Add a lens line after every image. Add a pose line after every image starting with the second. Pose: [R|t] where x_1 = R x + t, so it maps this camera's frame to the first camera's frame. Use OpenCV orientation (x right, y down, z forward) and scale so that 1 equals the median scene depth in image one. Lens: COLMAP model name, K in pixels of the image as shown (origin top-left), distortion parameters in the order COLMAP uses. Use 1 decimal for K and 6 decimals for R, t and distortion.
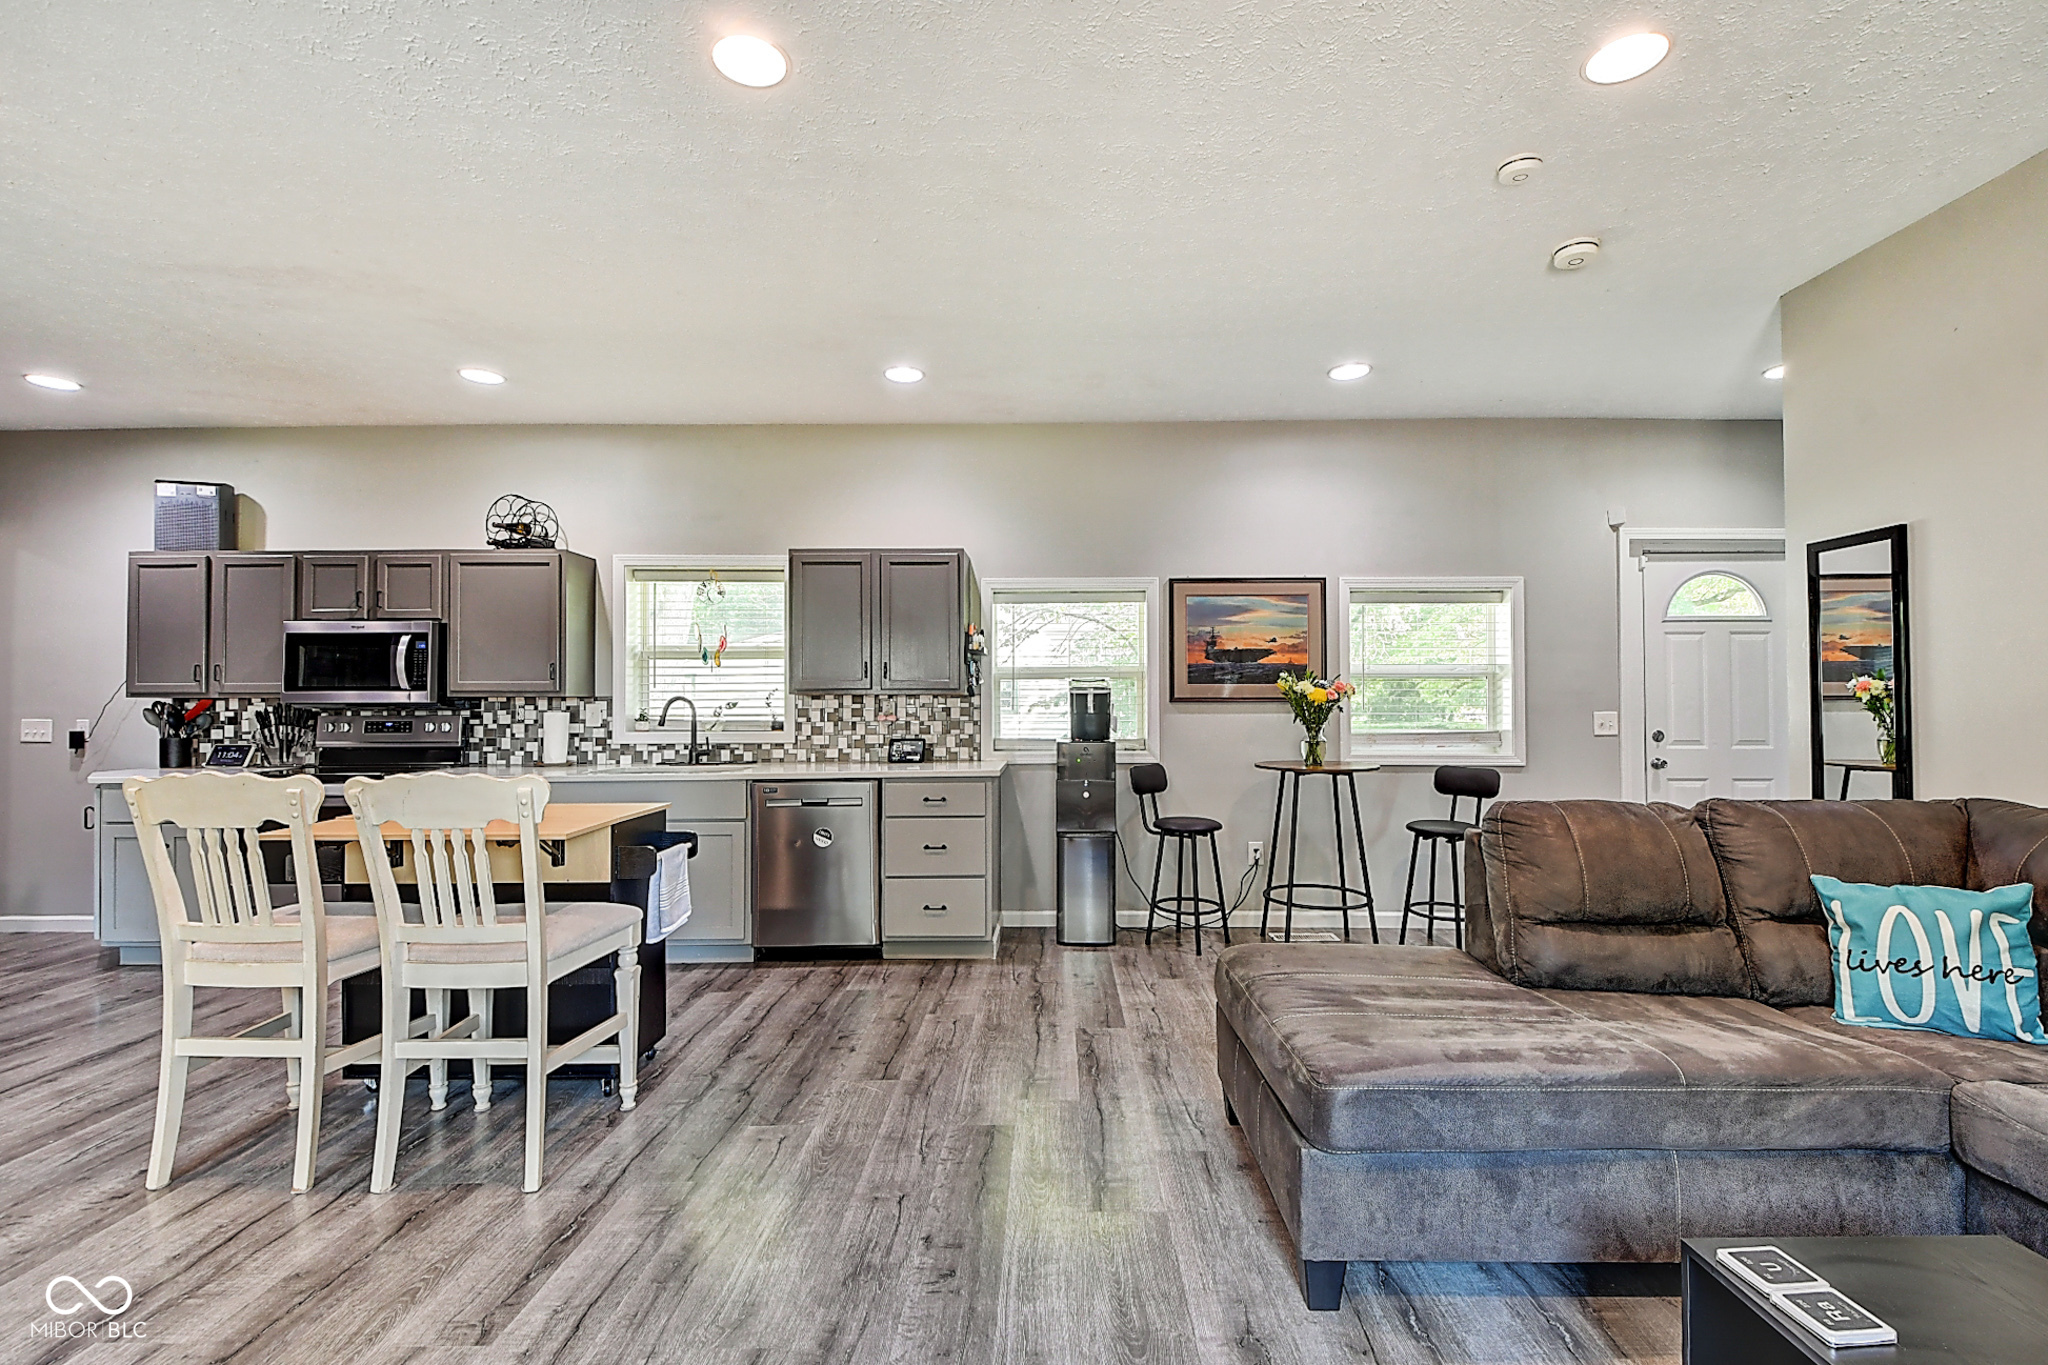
lens RADIAL K [[924.5, 0, 1061.7], [0, 924.5, 687.5], [0, 0, 1]] dist [0.033131, -0.022428]
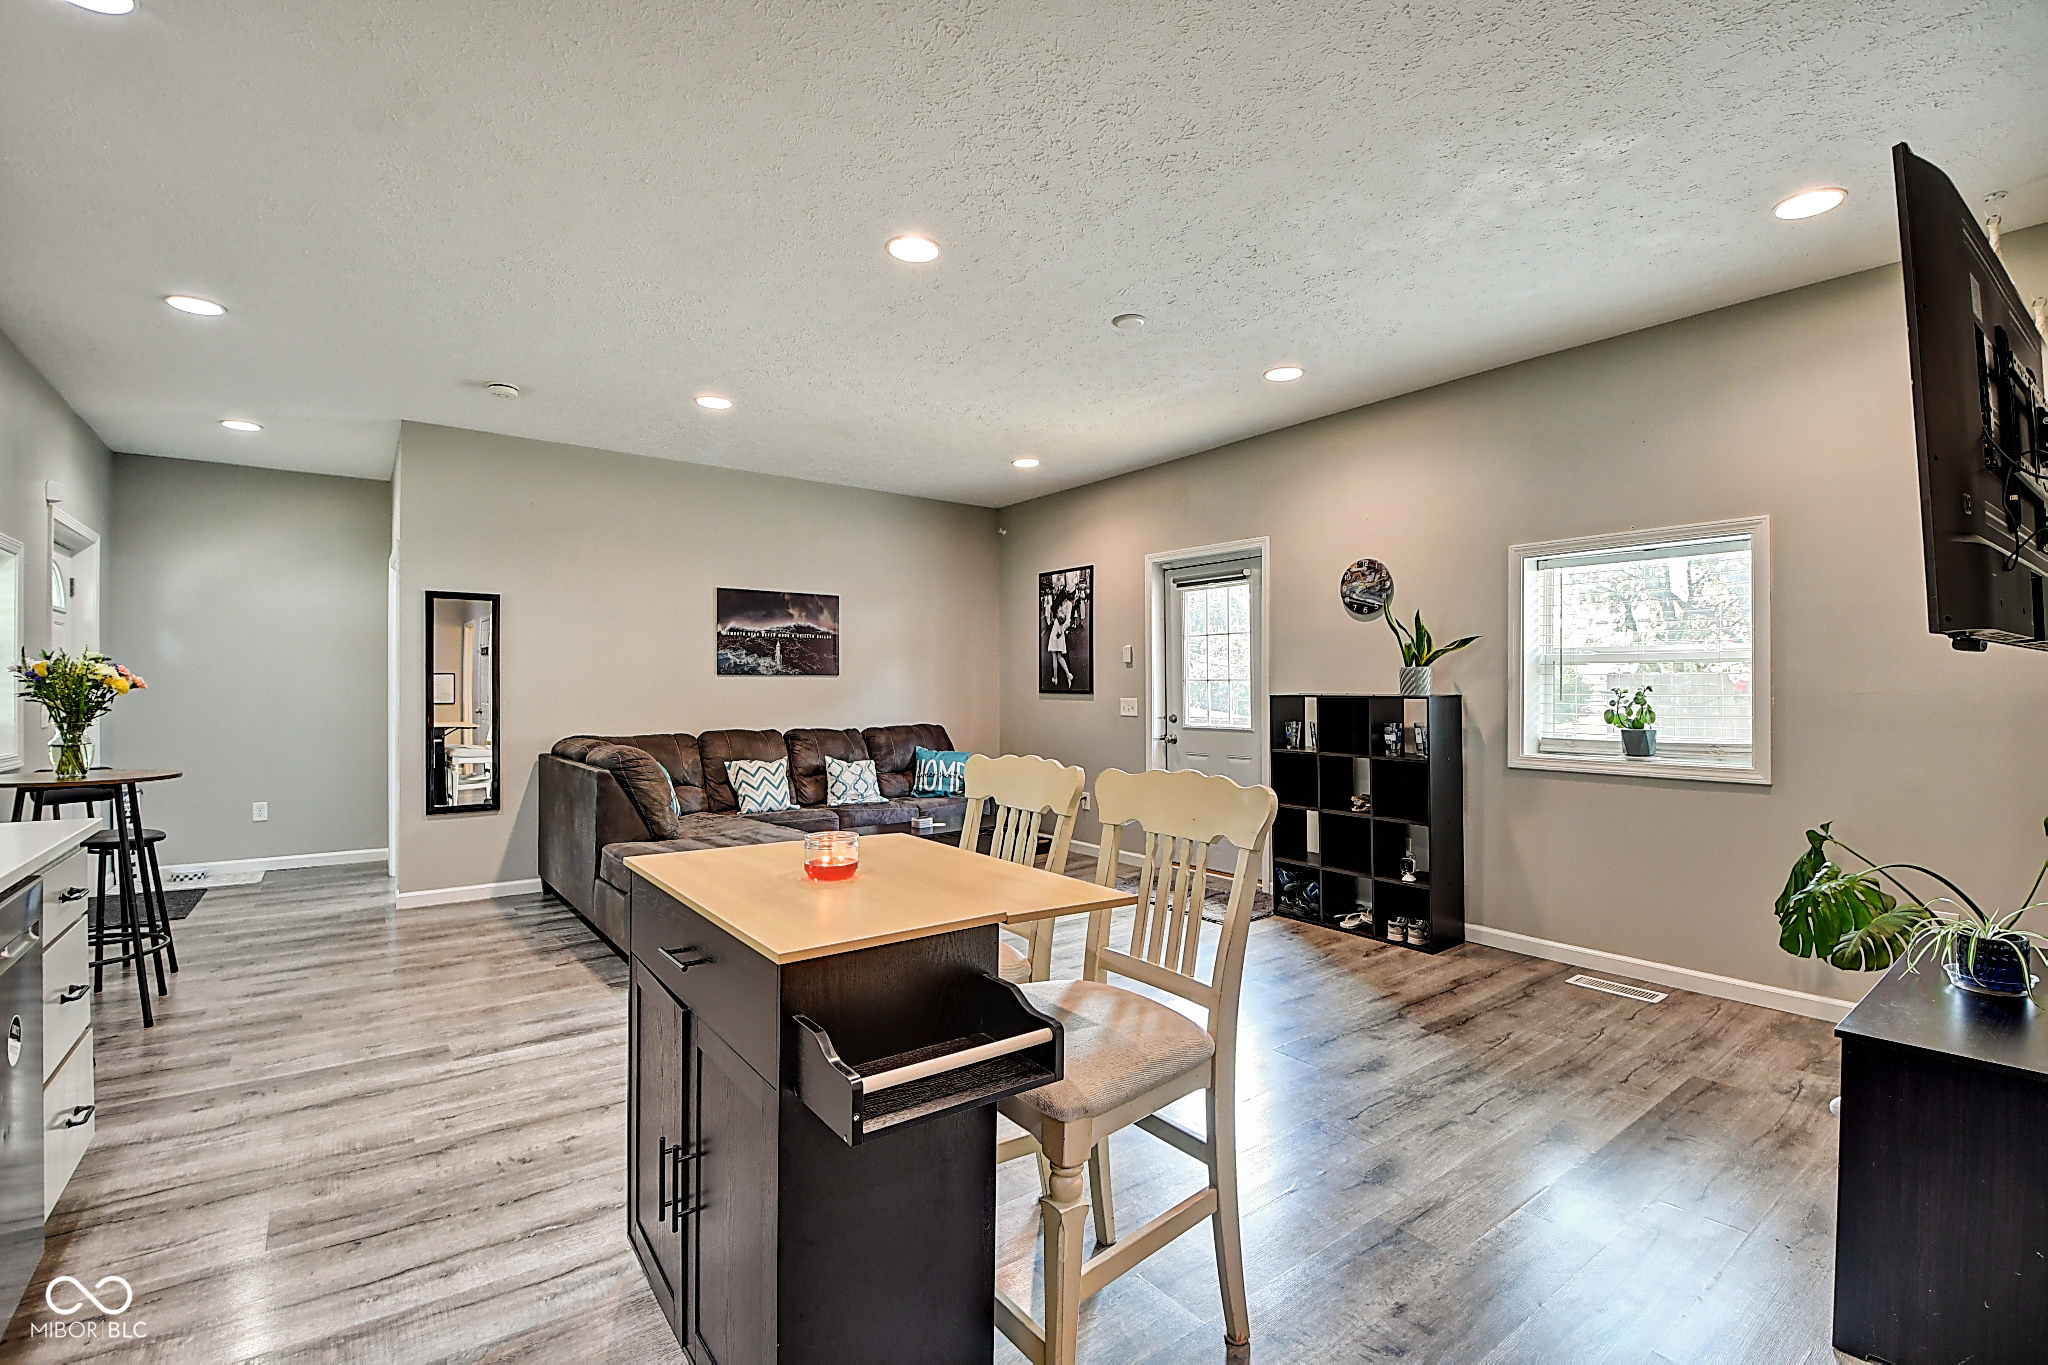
lens RADIAL K [[906.1, 0, 1026.2], [0, 906.1, 688.3], [0, 0, 1]] dist [0.001882, -0.011768]
pose [[-0.607971, 0.004125, 0.793949, -0.693403], [-0.009617, 0.999875, -0.012559, 0.013170], [-0.793901, -0.015271, -0.607855, 0.763080]]
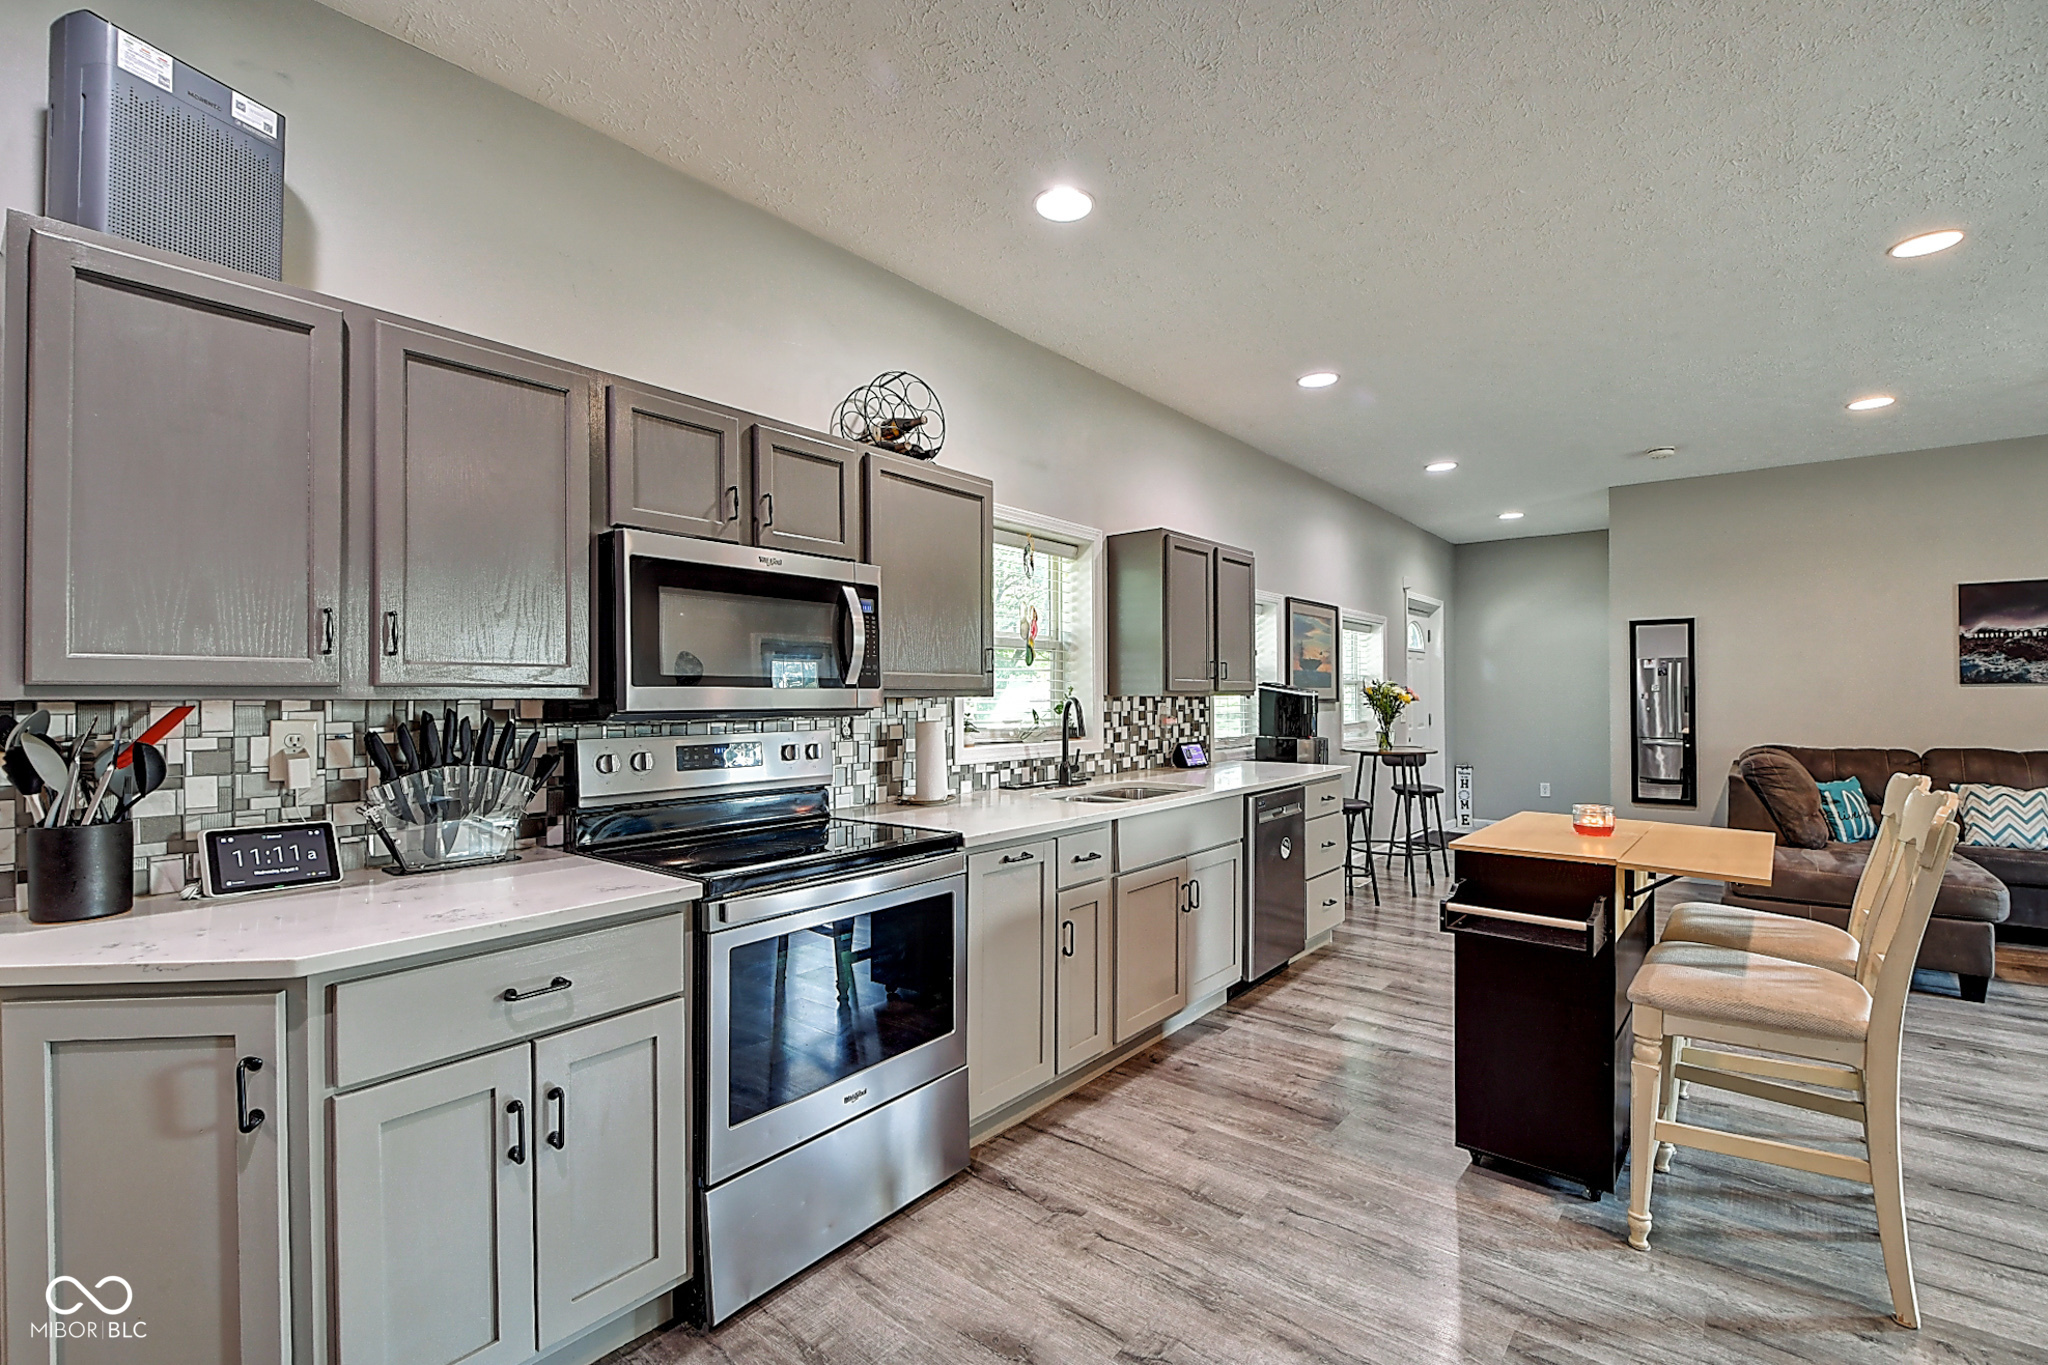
lens RADIAL K [[911.4, 0, 1025.5], [0, 911.4, 688.8], [0, 0, 1]] dist [0.010854, -0.021039]
pose [[0.629028, 0.008319, 0.777338, -0.982100], [-0.012603, 0.999920, -0.000503, 0.002994], [-0.777280, -0.009480, 0.629083, 0.534232]]
